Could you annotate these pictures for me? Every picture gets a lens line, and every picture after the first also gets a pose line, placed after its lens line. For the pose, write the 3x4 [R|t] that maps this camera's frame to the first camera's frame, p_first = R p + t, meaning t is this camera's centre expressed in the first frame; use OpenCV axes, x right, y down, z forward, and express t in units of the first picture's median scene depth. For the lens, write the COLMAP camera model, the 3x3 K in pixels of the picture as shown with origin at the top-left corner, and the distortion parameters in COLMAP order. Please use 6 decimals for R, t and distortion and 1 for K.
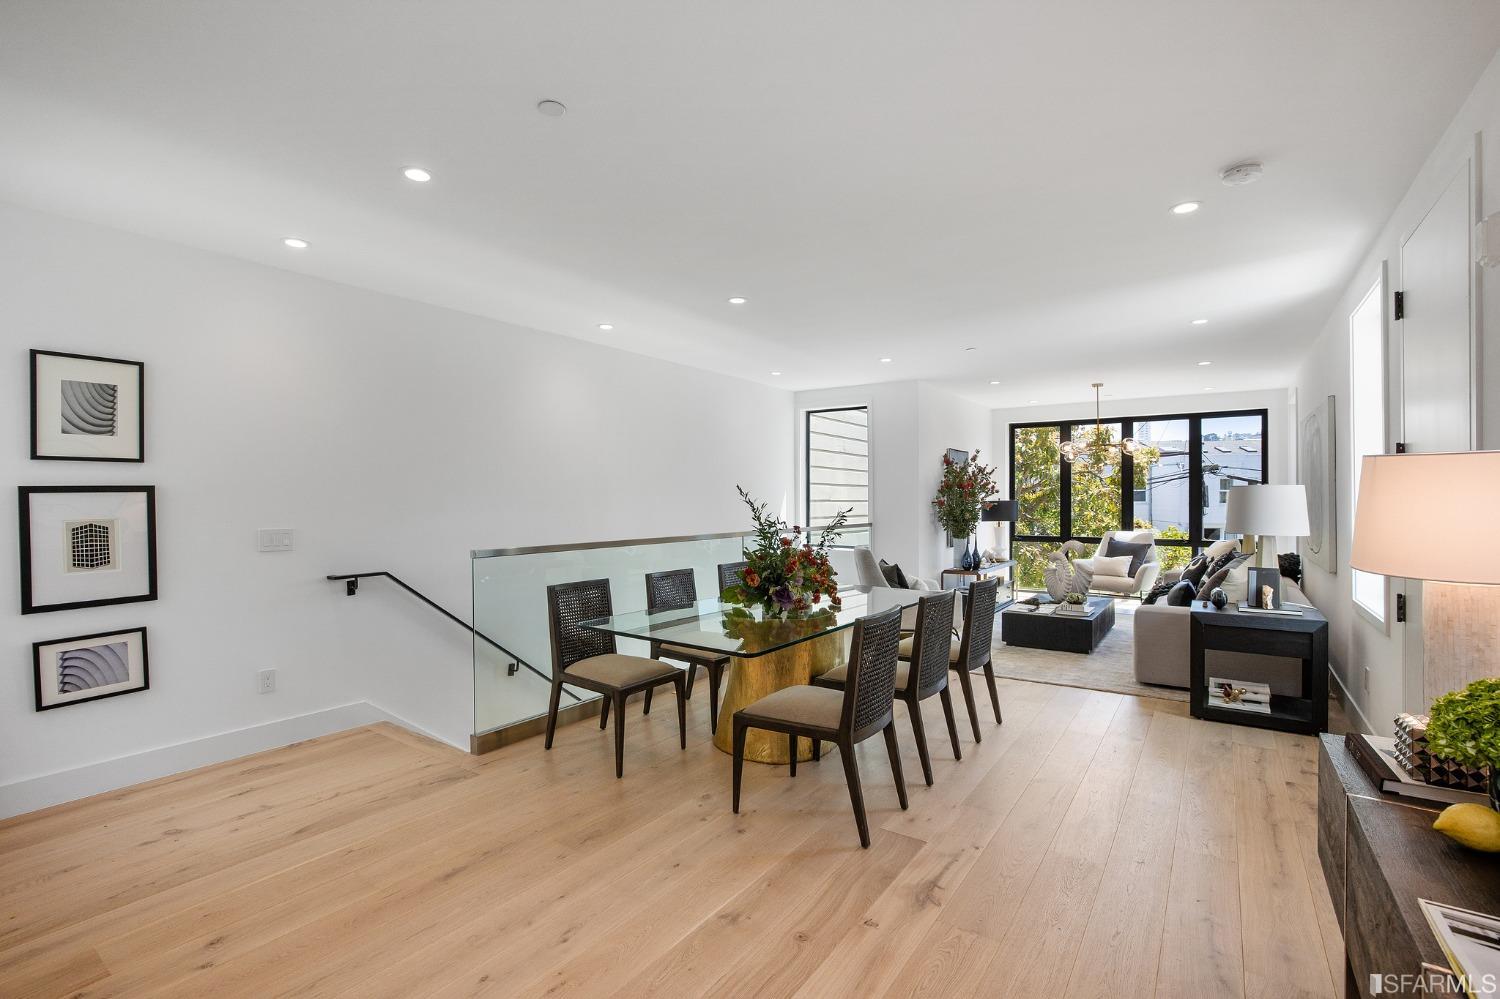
lens RADIAL K [[698.4, 0, 750.0], [0, 698.4, 499.5], [0, 0, 1]] dist [-0.031902, 0.000190]
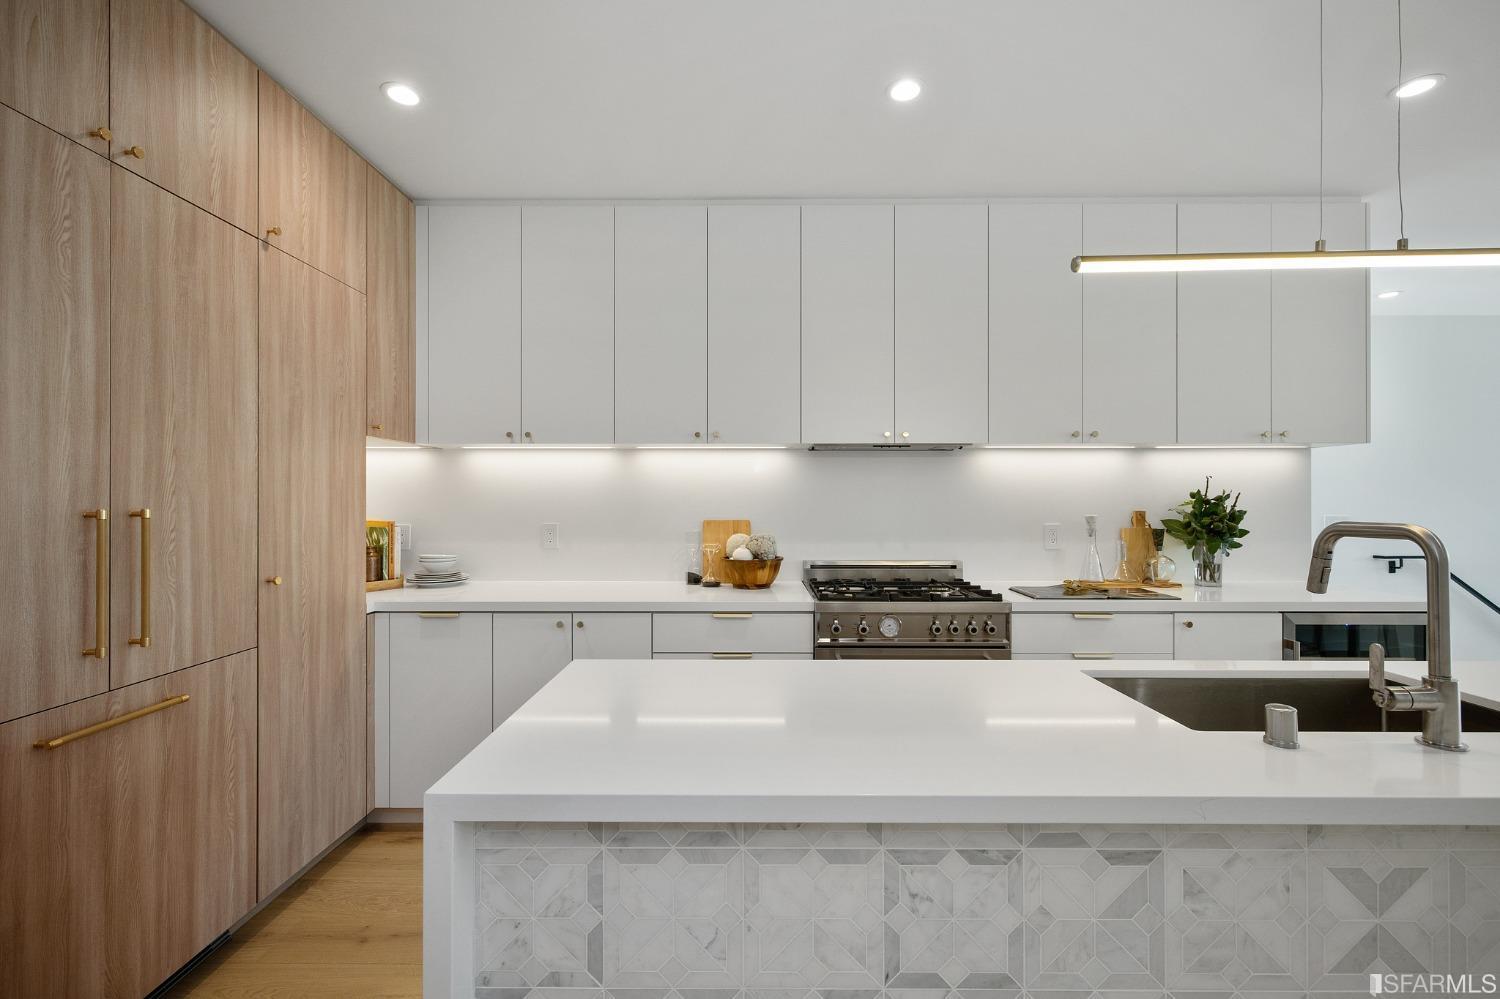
lens RADIAL K [[648.0, 0, 750.0], [0, 648.0, 499.5], [0, 0, 1]] dist [-0.000717, 0.000191]
pose [[0.558328, -0.000154, -0.829621, -0.131695], [-0.002068, 0.999997, -0.001577, 0.006867], [0.829618, 0.002596, 0.558325, -0.288034]]
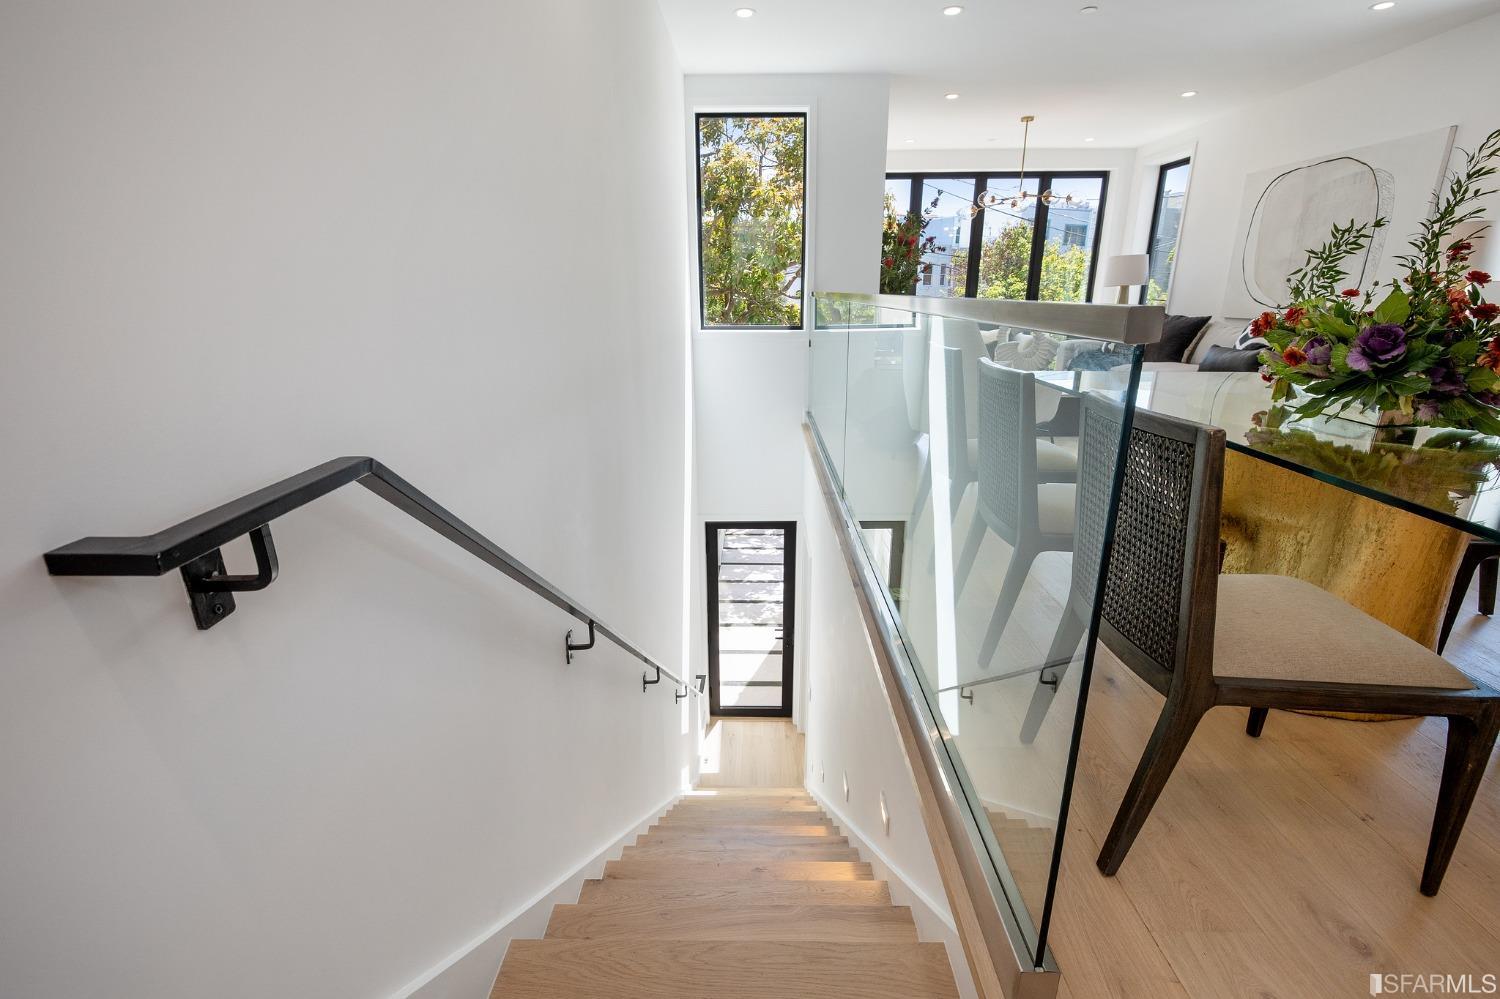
lens RADIAL K [[698.4, 0, 750.0], [0, 698.4, 499.5], [0, 0, 1]] dist [-0.031902, 0.000190]
pose [[0.836017, -0.161753, 0.524321, -0.275313], [-0.003846, 0.953811, 0.300384, 0.023697], [-0.548691, -0.253142, 0.796779, 0.388939]]
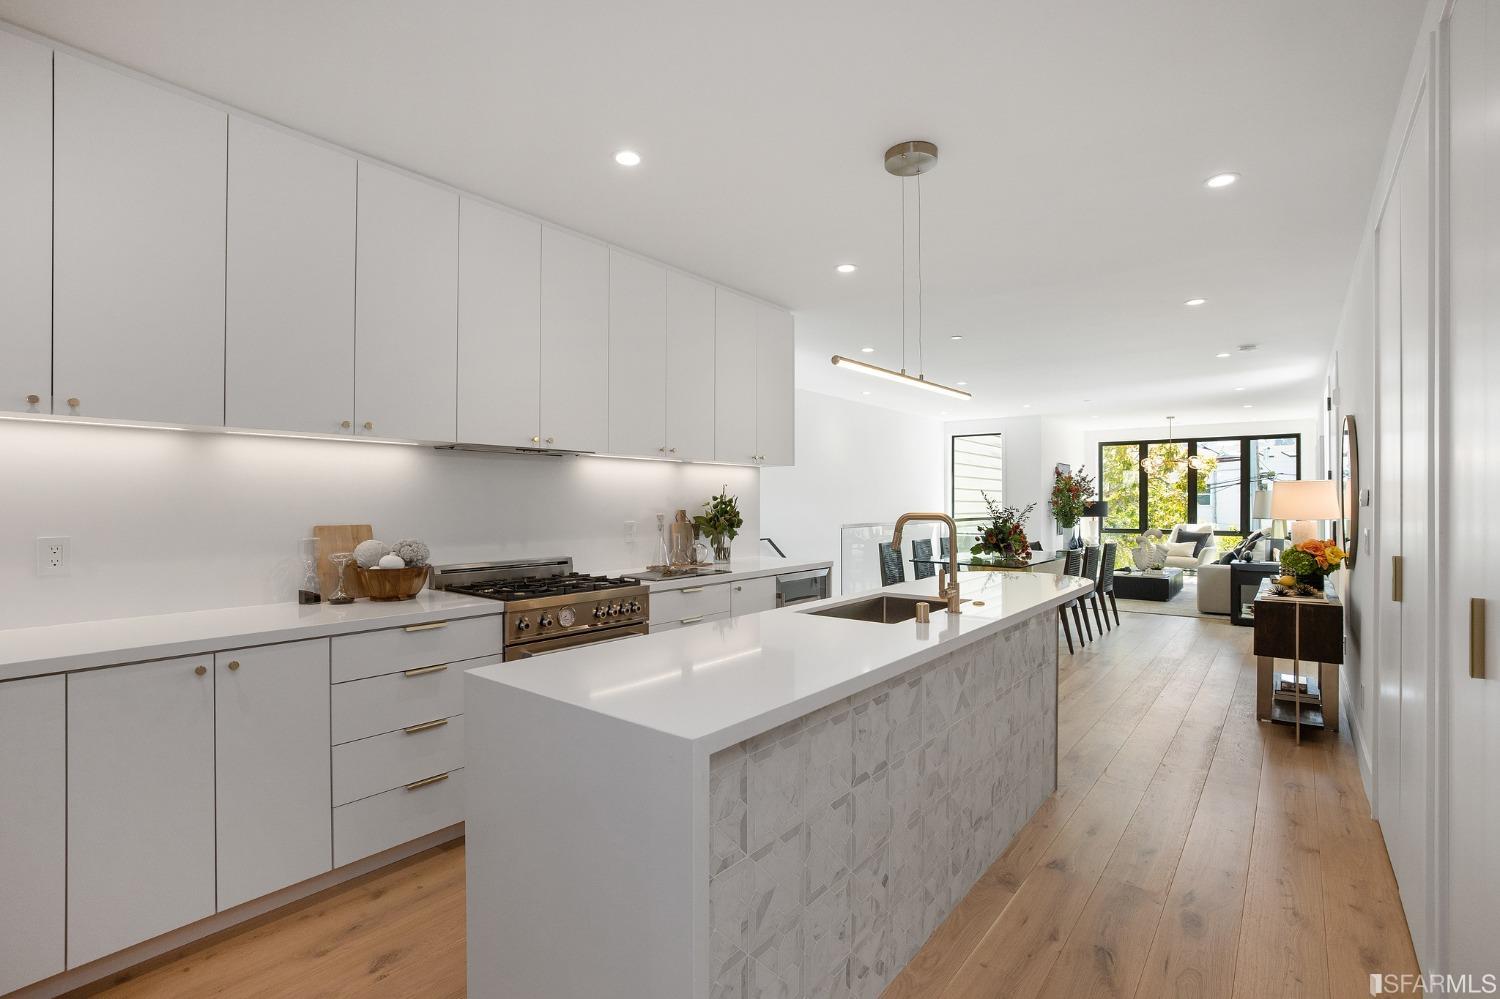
lens RADIAL K [[698.4, 0, 750.0], [0, 698.4, 499.5], [0, 0, 1]] dist [-0.031902, 0.000190]
pose [[0.997539, 0.003155, -0.070043, -0.227594], [-0.003444, 0.999986, -0.003996, 0.006429], [0.070029, 0.004227, 0.997536, -0.413050]]
